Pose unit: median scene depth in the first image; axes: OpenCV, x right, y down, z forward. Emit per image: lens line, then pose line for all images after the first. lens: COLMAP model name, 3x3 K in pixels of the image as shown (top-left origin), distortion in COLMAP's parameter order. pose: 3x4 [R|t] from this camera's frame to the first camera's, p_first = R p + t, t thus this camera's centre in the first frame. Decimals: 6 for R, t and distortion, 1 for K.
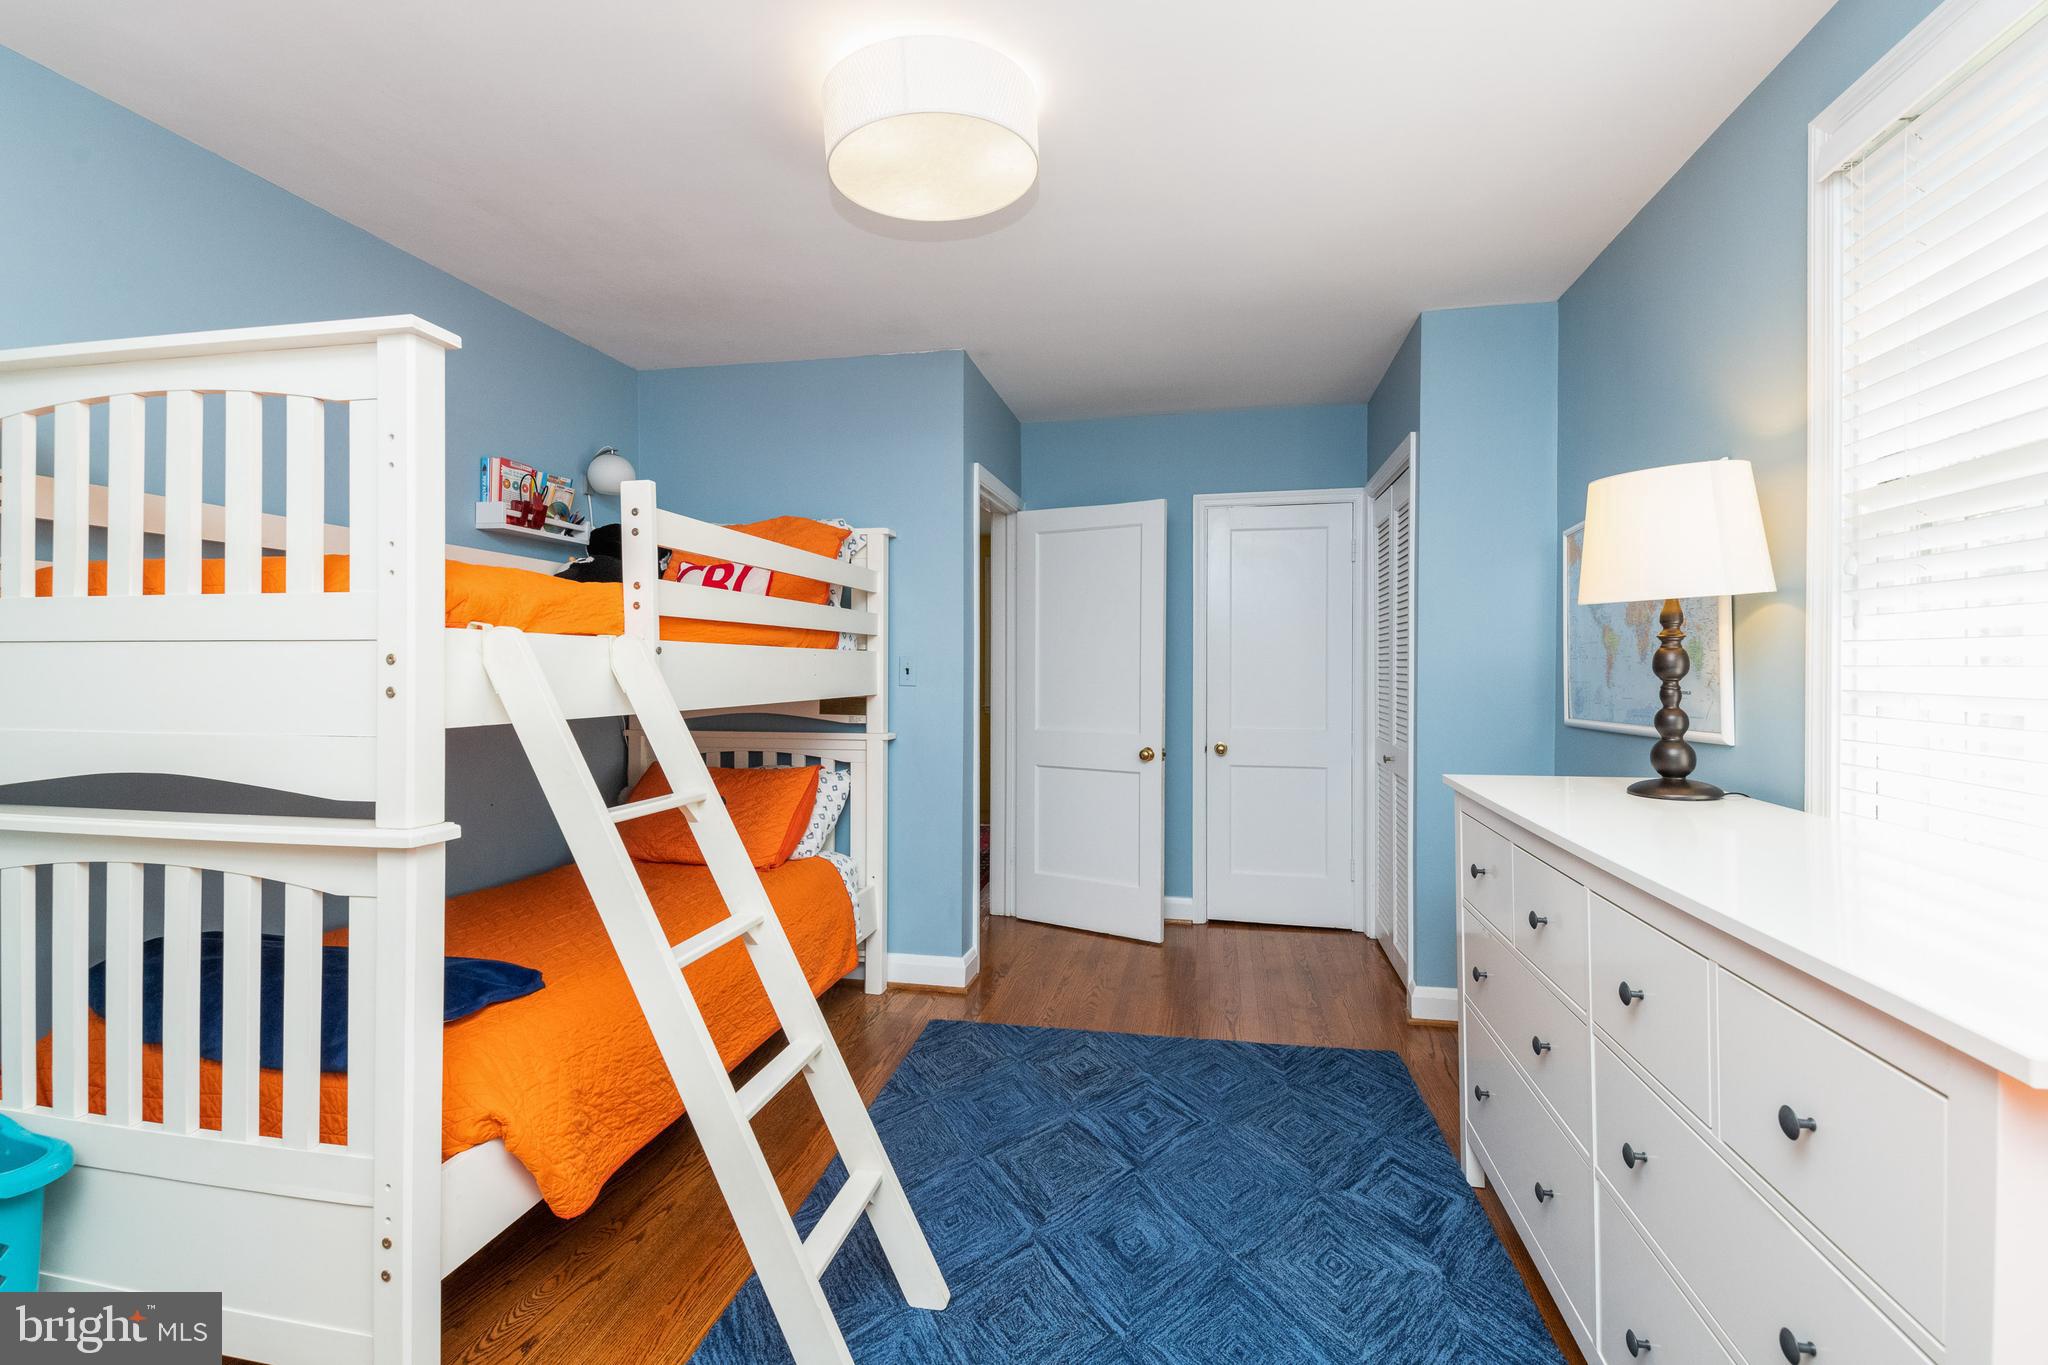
lens RADIAL K [[886.9, 0, 1036.9], [0, 886.9, 665.9], [0, 0, 1]] dist [0.031576, -0.015870]
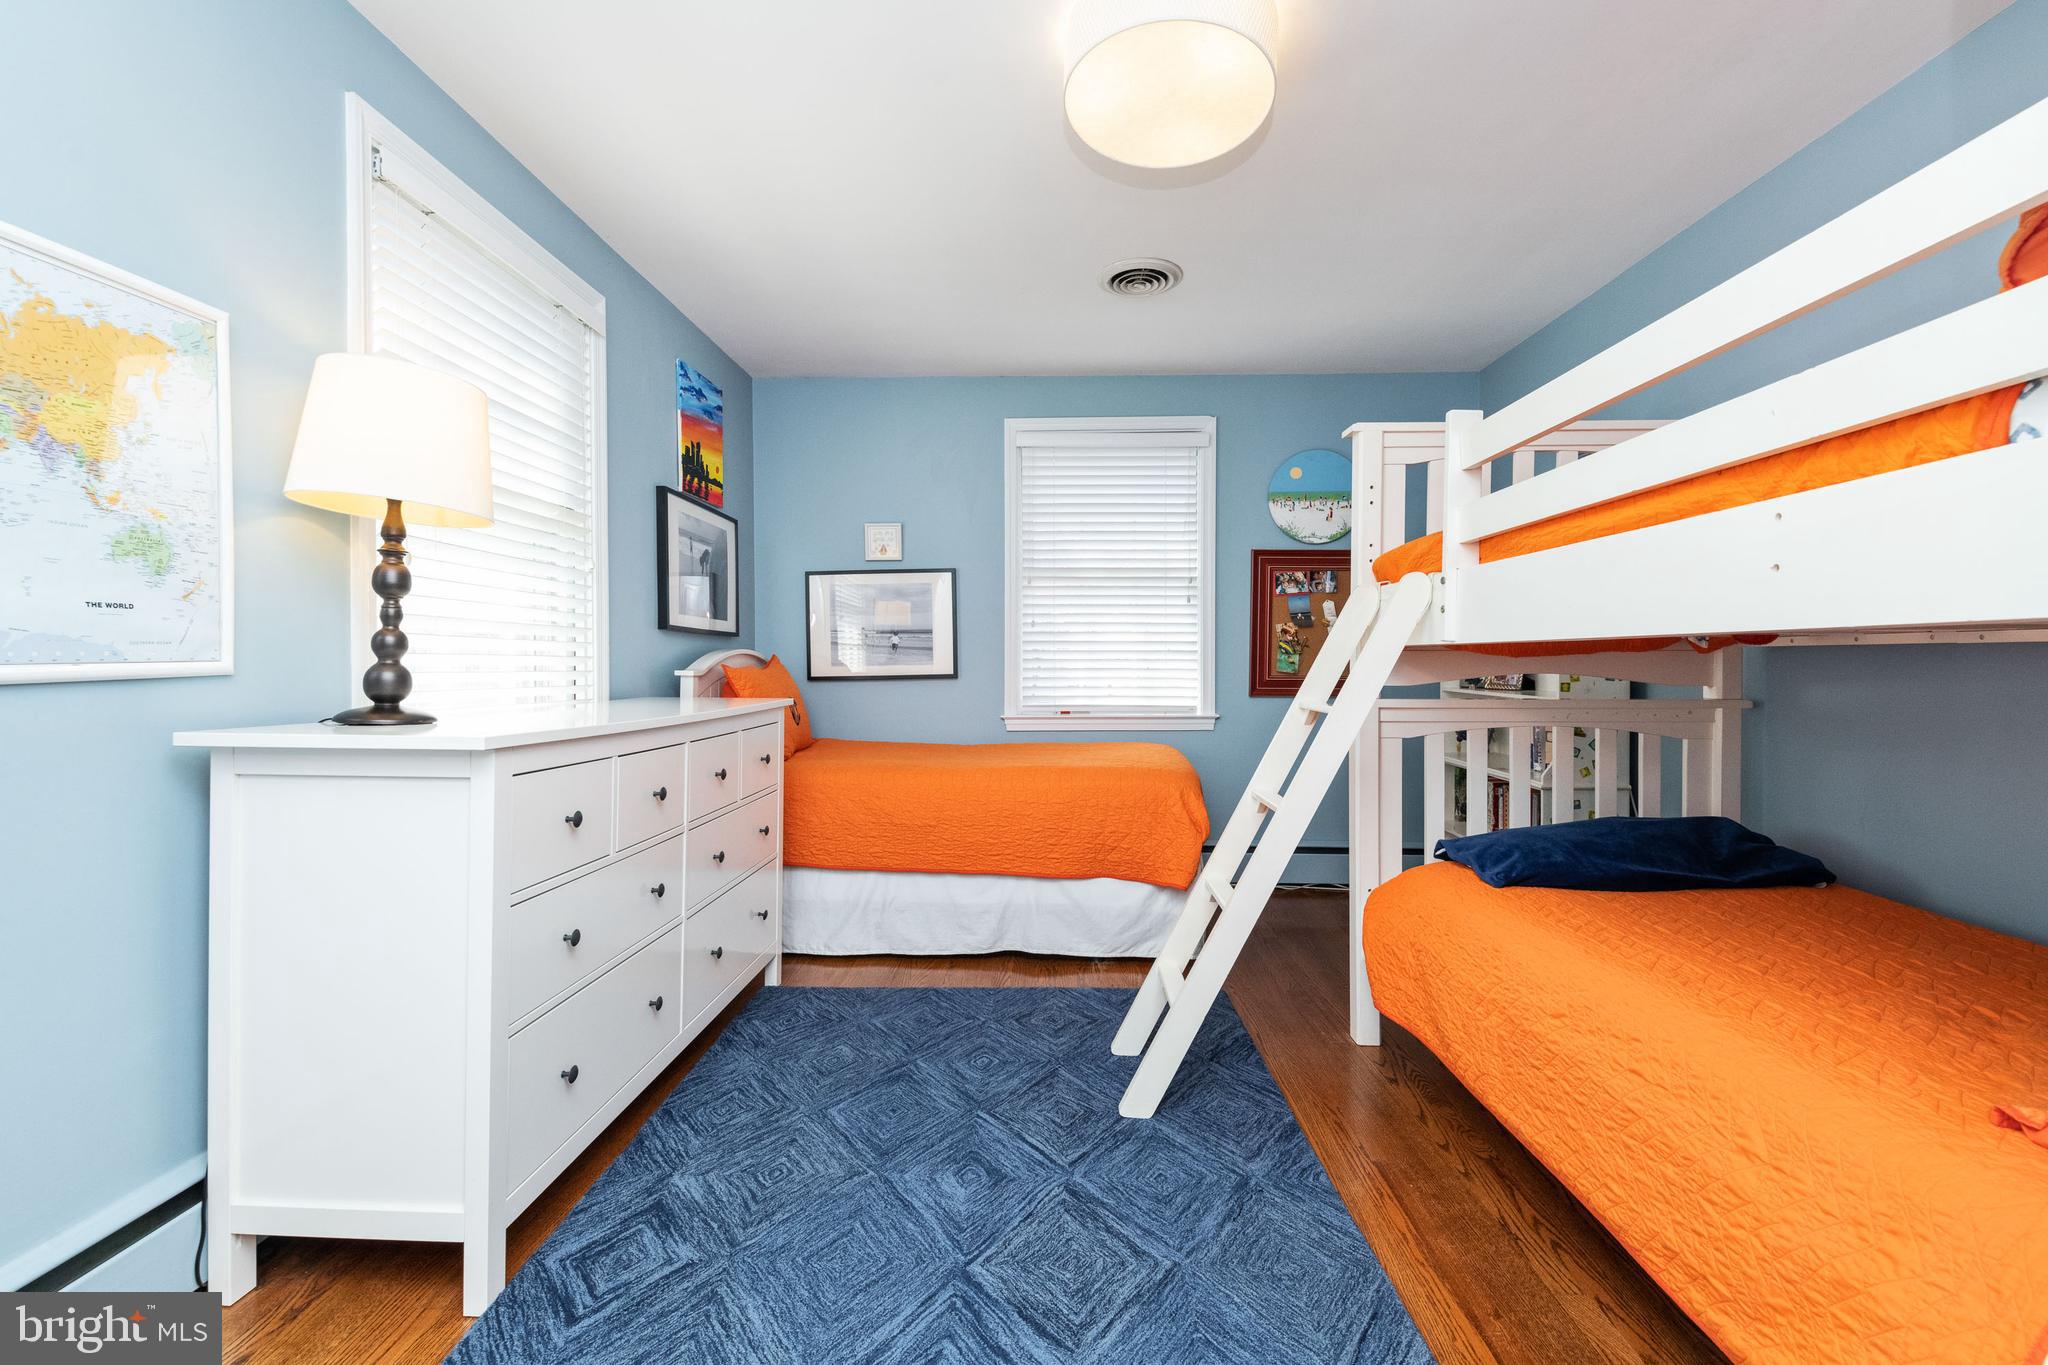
lens RADIAL K [[886.9, 0, 1036.9], [0, 886.9, 665.9], [0, 0, 1]] dist [0.031576, -0.015870]
pose [[-0.985932, -0.001125, -0.167140, 0.190030], [-0.001301, 0.999999, 0.000942, 0.076958], [0.167139, 0.001146, -0.985933, 1.885433]]
